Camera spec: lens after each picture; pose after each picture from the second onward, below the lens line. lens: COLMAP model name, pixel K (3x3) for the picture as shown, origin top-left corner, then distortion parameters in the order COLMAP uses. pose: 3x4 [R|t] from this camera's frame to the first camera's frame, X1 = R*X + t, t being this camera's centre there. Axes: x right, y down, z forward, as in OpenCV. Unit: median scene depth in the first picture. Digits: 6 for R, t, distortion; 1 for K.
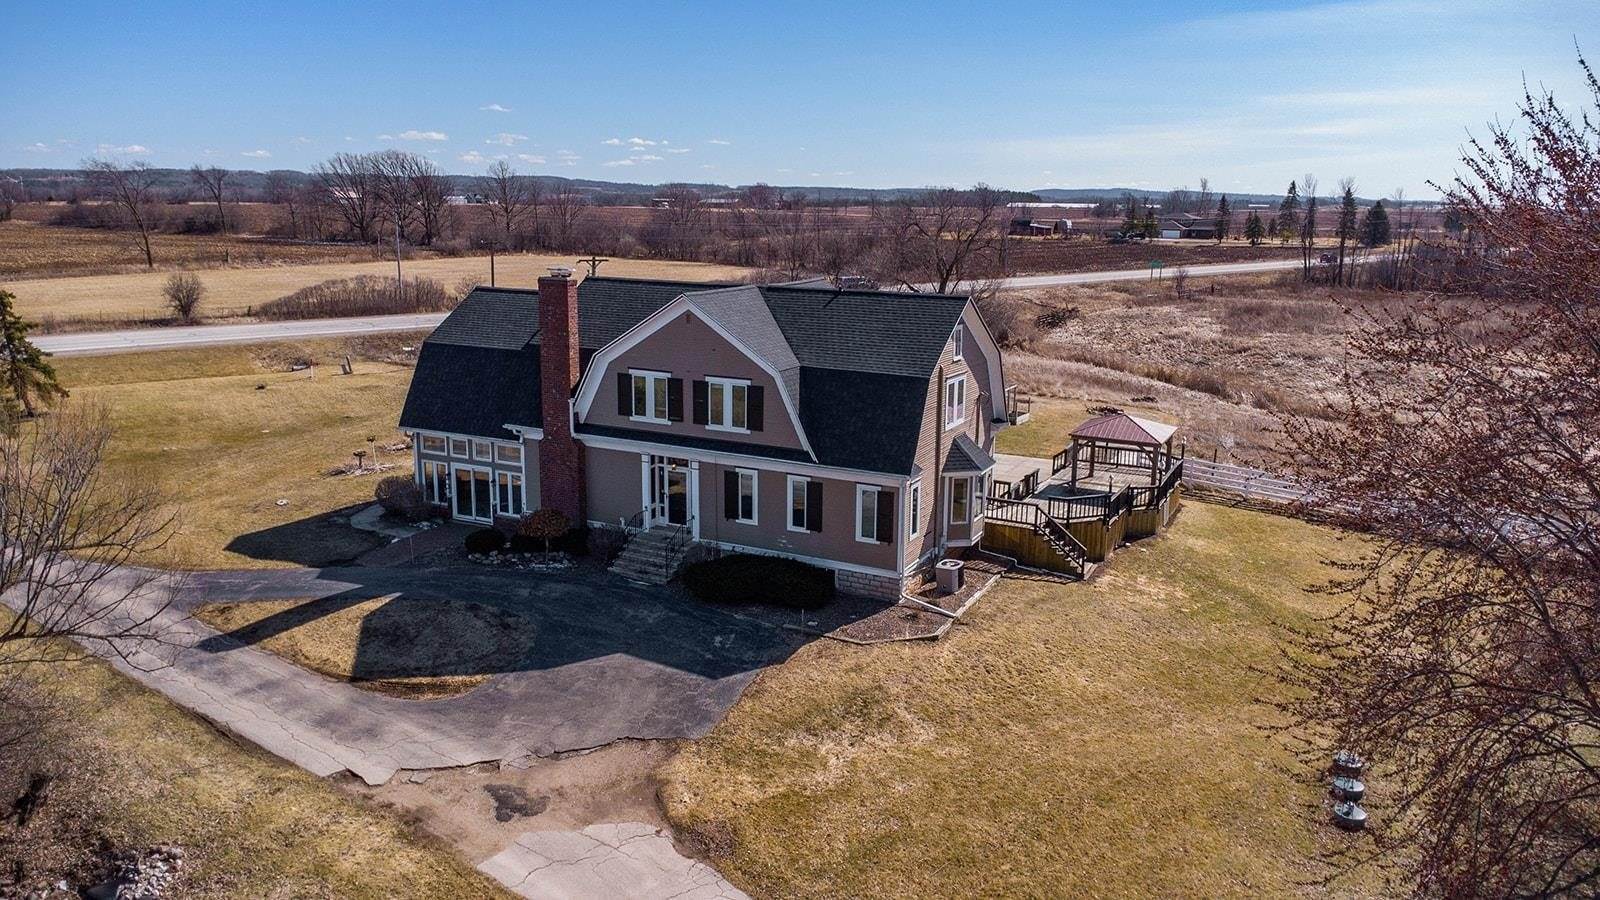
lens RADIAL K [[1169.1, 0, 800.0], [0, 1169.1, 450.0], [0, 0, 1]] dist [0.019071, -0.002838]
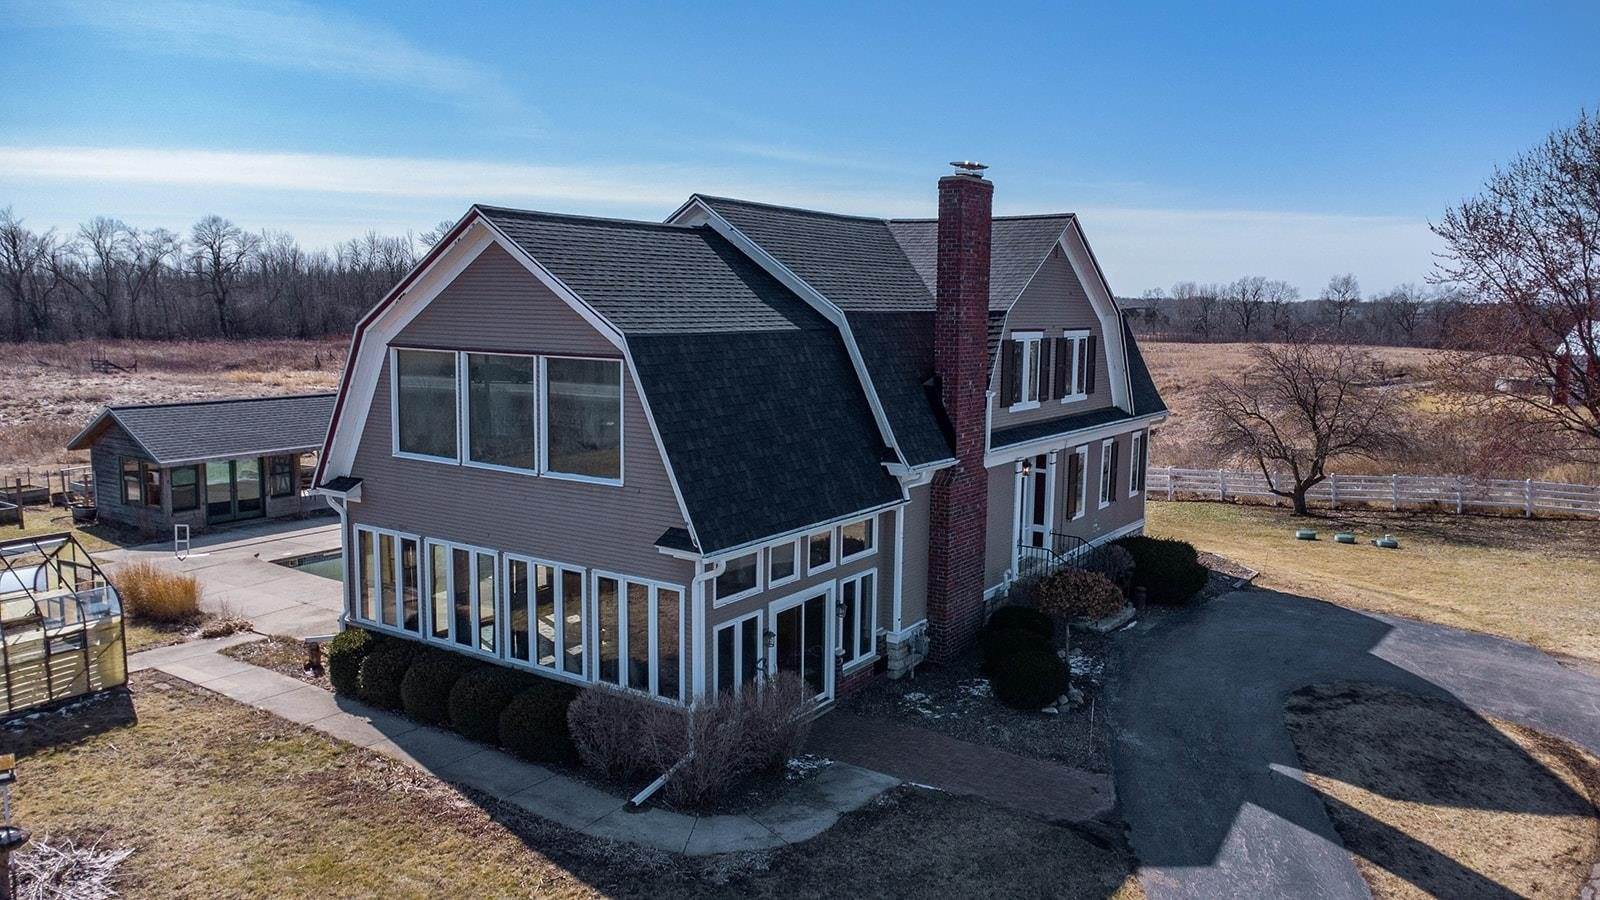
lens RADIAL K [[1159.7, 0, 800.0], [0, 1159.7, 450.0], [0, 0, 1]] dist [0.040954, -0.055999]
pose [[0.117761, -0.142023, 0.982834, -0.866730], [0.191246, 0.974436, 0.117895, -0.112933], [-0.974452, 0.174079, 0.141912, 1.129983]]
